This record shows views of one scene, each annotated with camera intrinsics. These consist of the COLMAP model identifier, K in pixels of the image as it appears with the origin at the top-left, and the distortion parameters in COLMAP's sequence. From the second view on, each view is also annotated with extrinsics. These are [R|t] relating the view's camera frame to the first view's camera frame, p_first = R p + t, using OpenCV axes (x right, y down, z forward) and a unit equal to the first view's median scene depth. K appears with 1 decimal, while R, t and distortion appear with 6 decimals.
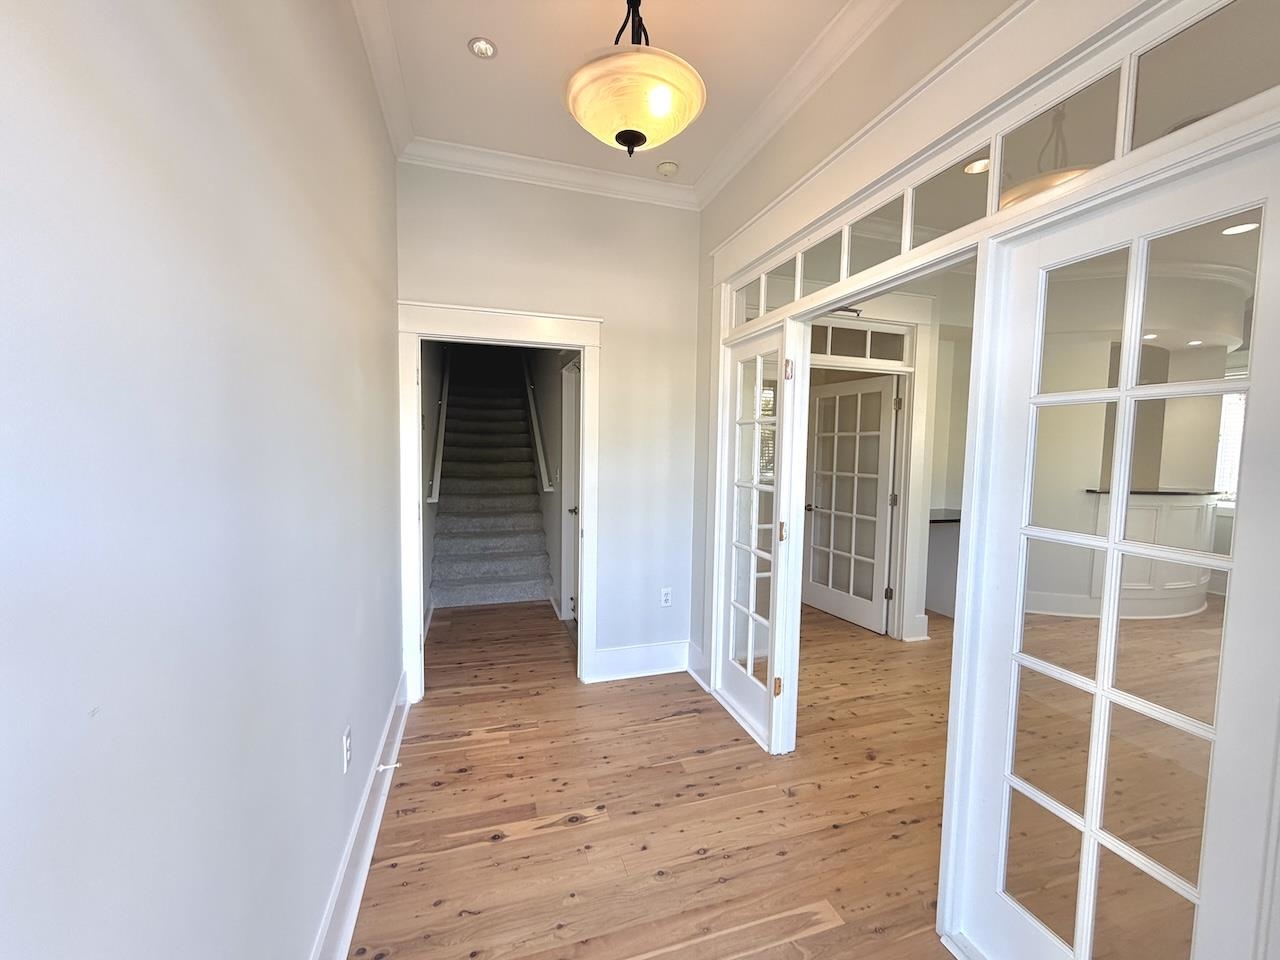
lens RADIAL K [[505.5, 0, 641.1], [0, 505.5, 481.7], [0, 0, 1]] dist [0.000851, 0.000159]
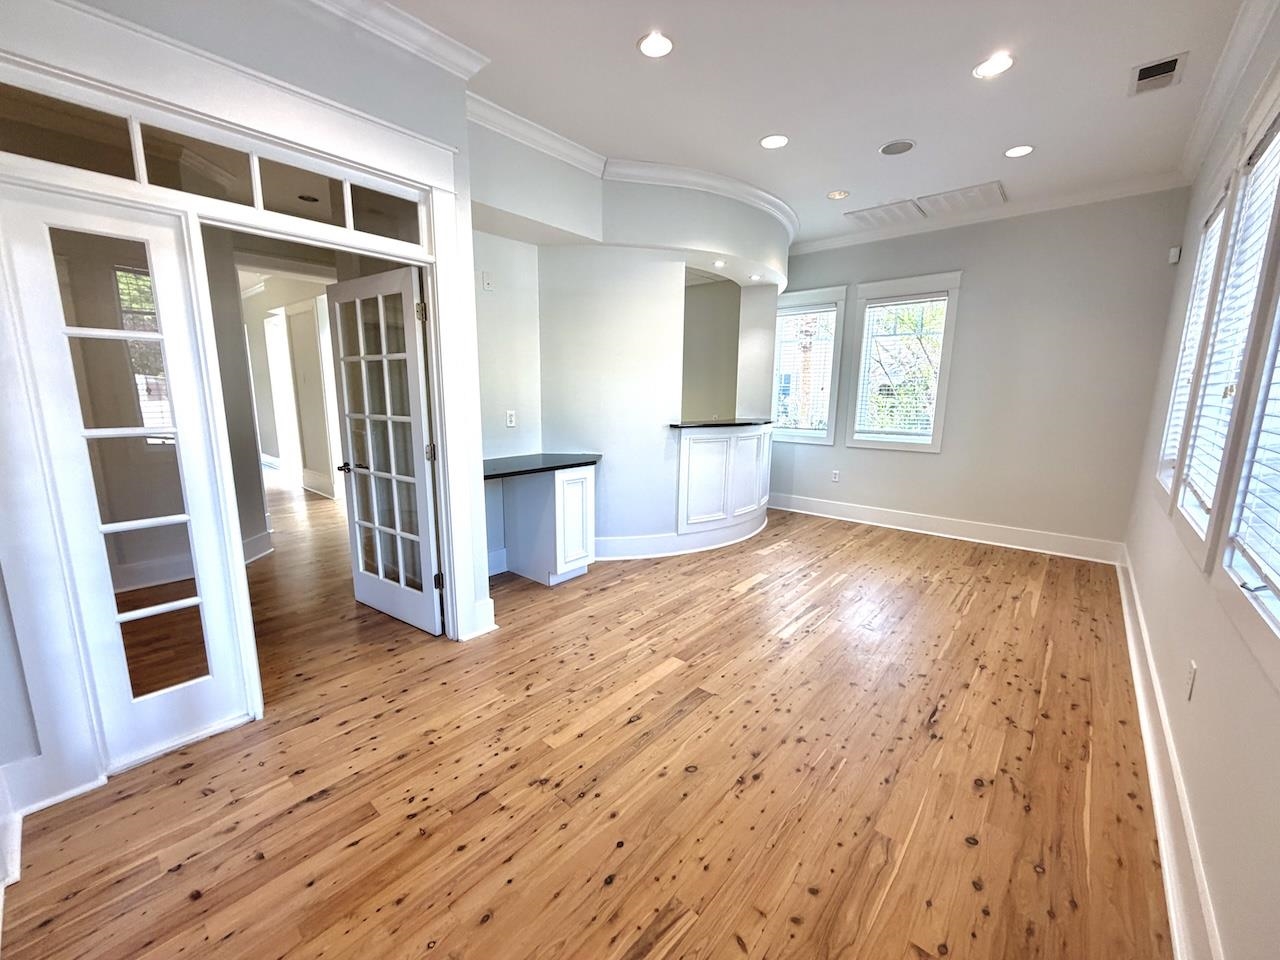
lens RADIAL K [[505.5, 0, 635.9], [0, 505.5, 479.1], [0, 0, 1]] dist [0.000851, 0.000159]
pose [[0.853272, -0.098568, 0.512066, 0.377862], [0.042809, 0.991899, 0.119597, 0.001224], [-0.519706, -0.080127, 0.850580, 0.250090]]
